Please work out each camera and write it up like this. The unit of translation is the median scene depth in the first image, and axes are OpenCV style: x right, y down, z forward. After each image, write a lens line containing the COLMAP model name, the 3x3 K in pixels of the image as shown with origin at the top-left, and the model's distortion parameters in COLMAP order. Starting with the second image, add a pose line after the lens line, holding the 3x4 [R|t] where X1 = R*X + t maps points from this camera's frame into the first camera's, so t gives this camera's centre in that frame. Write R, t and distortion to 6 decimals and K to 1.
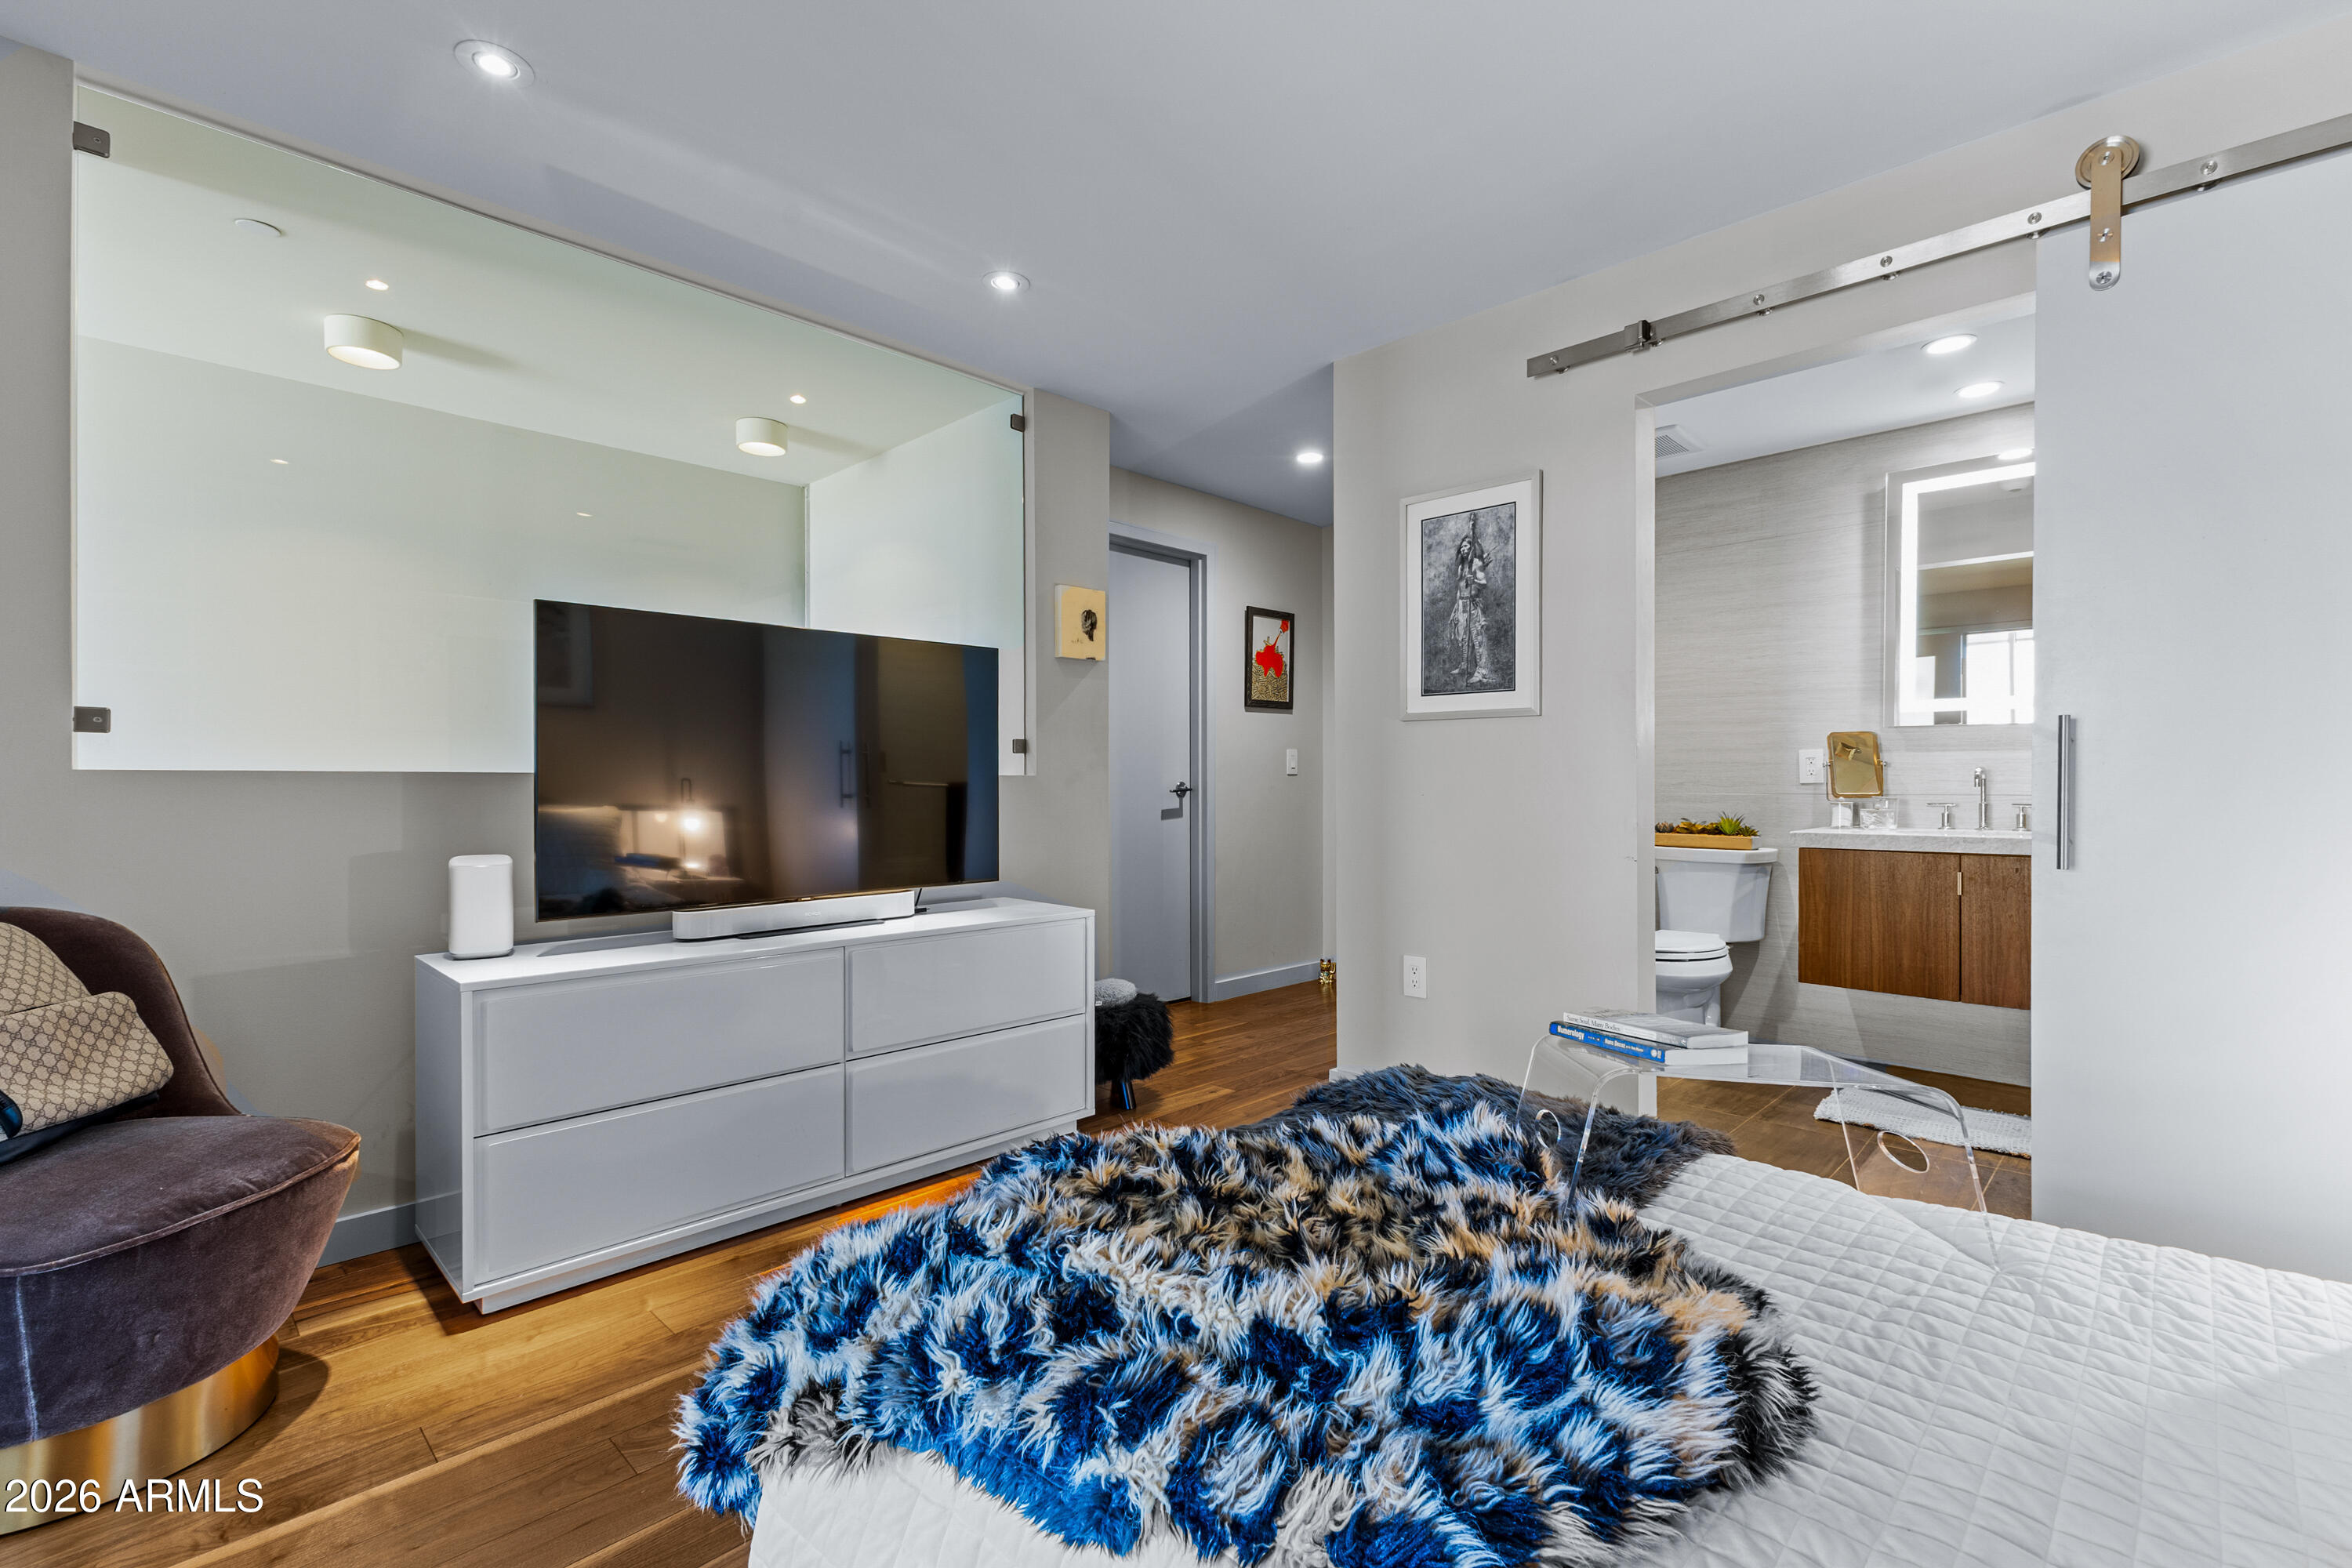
lens RADIAL K [[1060.1, 0, 1176.0], [0, 1060.1, 784.0], [0, 0, 1]] dist [0.000816, 0.000264]
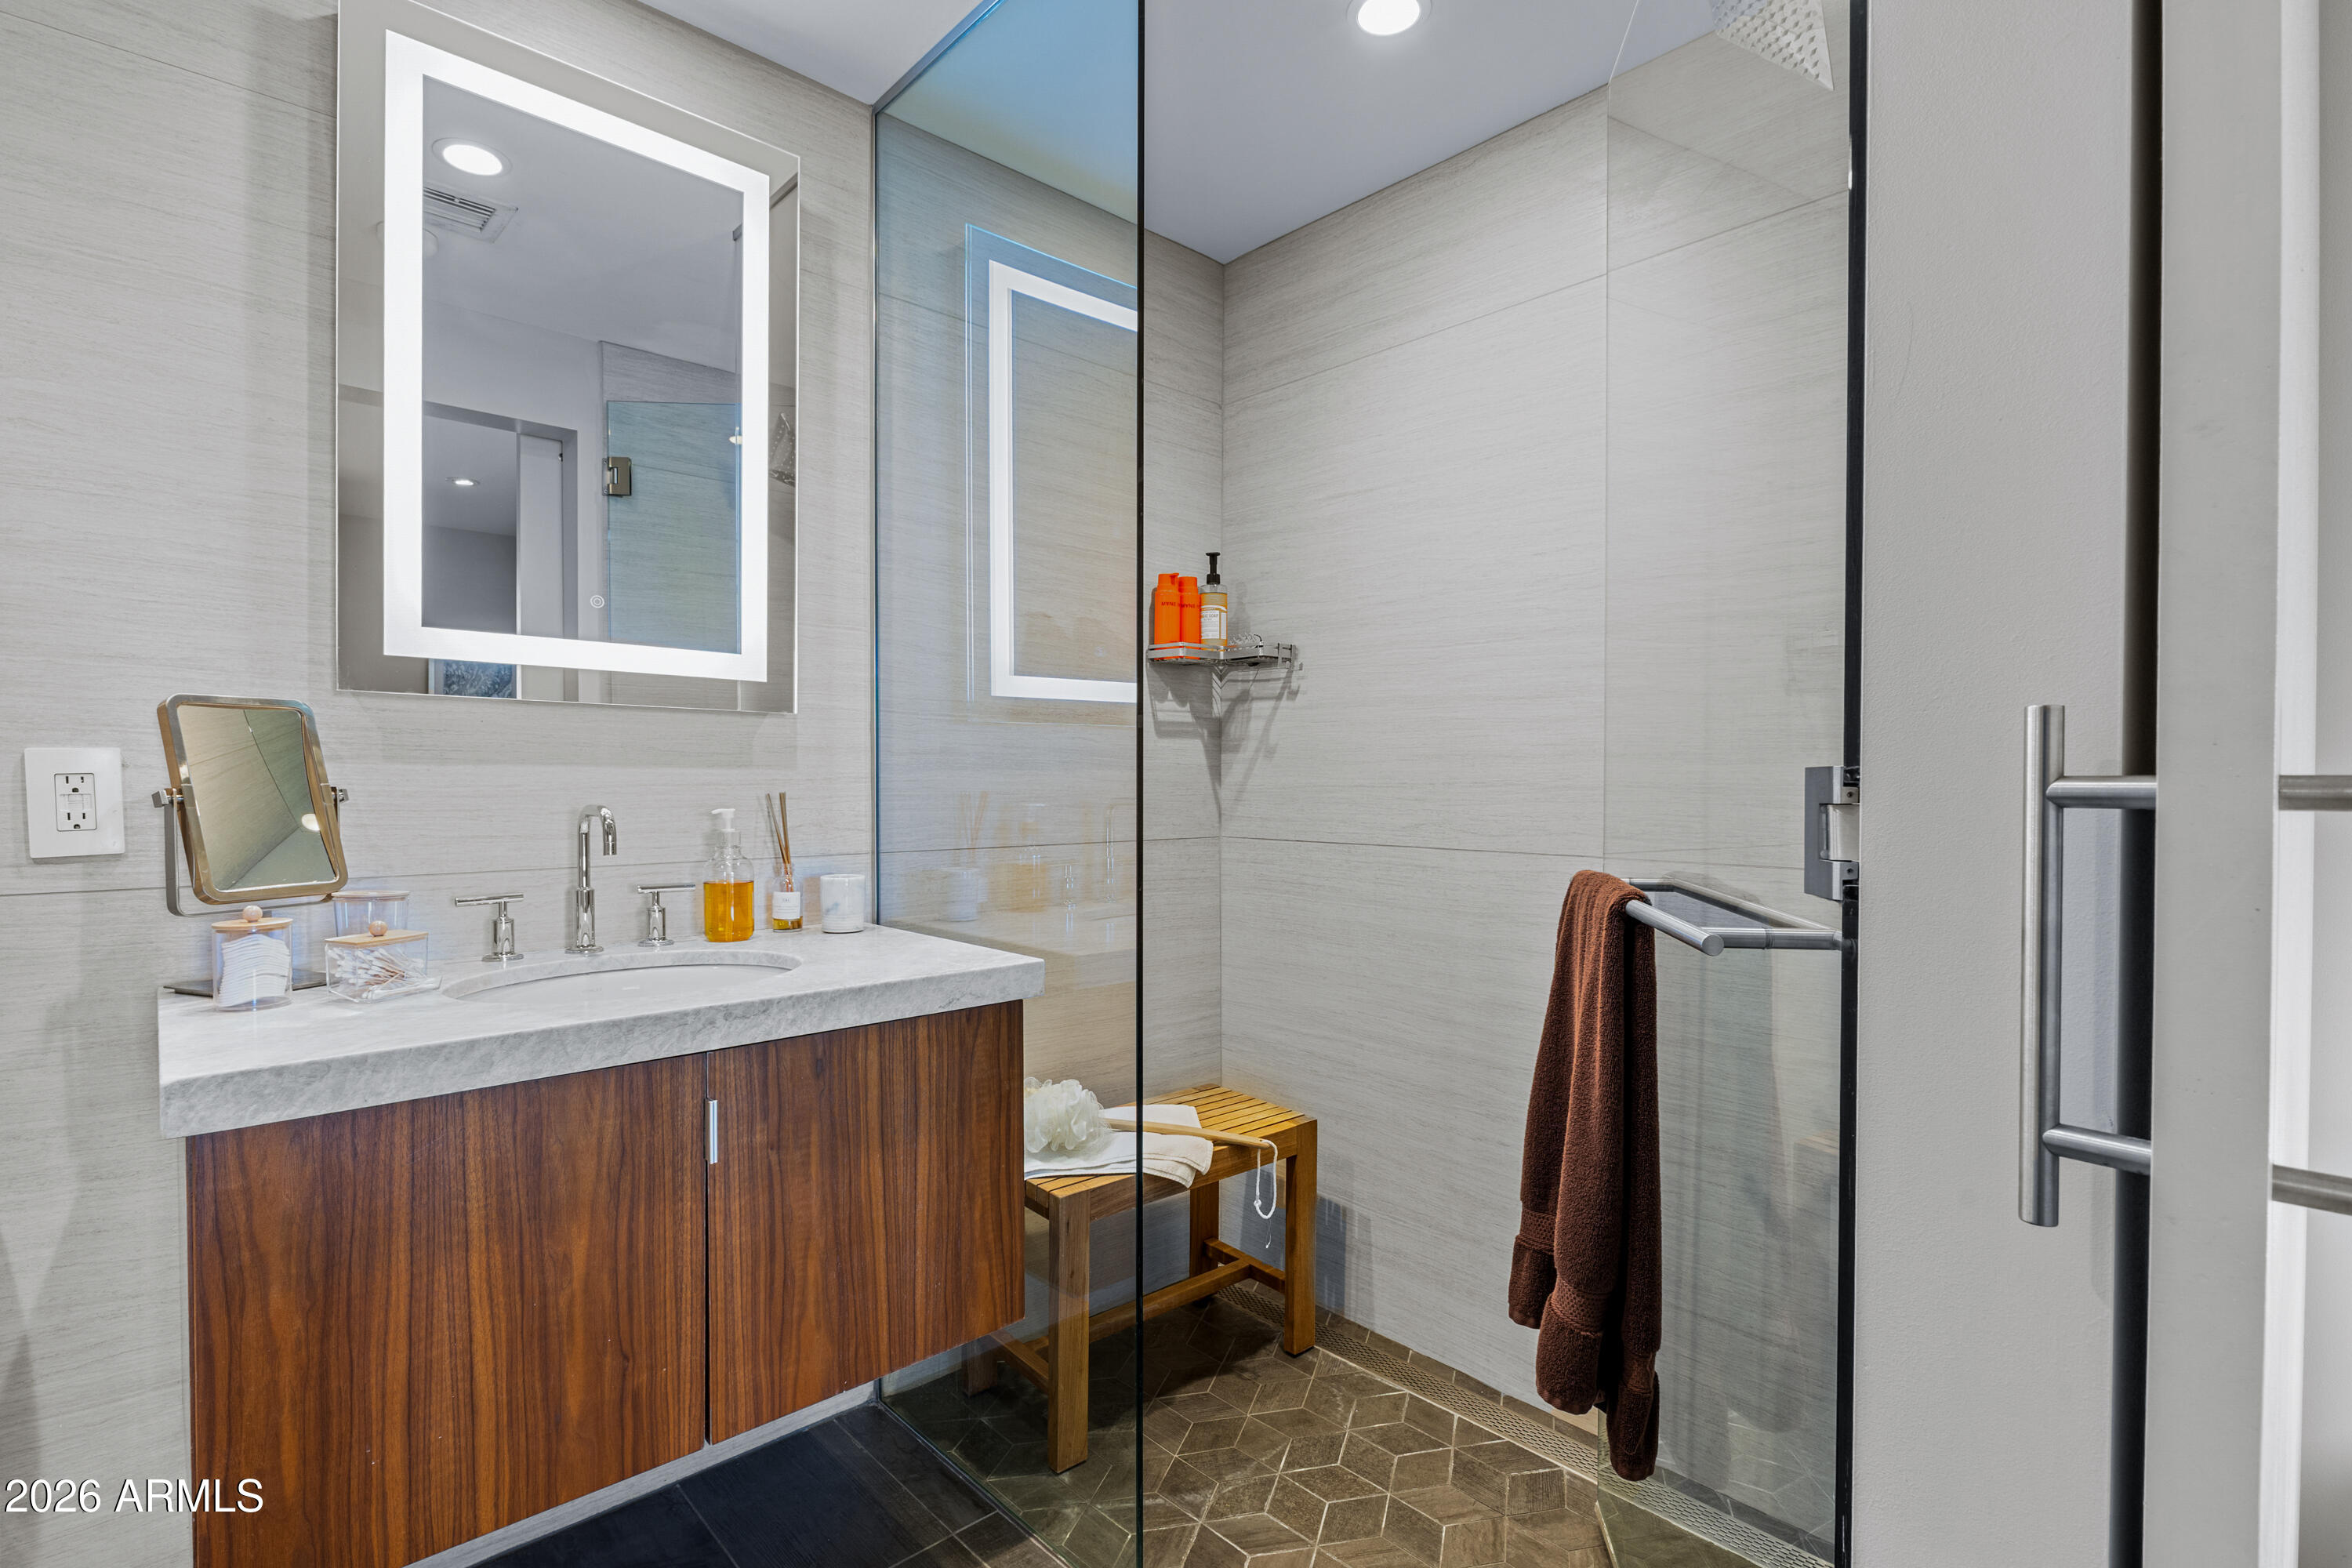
lens RADIAL K [[1105.6, 0, 1175.7], [0, 1105.6, 790.0], [0, 0, 1]] dist [-0.002988, -0.000006]
pose [[0.052588, -0.009605, 0.998570, 0.367037], [-0.001388, 0.999952, 0.009692, -0.029181], [-0.998615, -0.001895, 0.052572, 0.824638]]
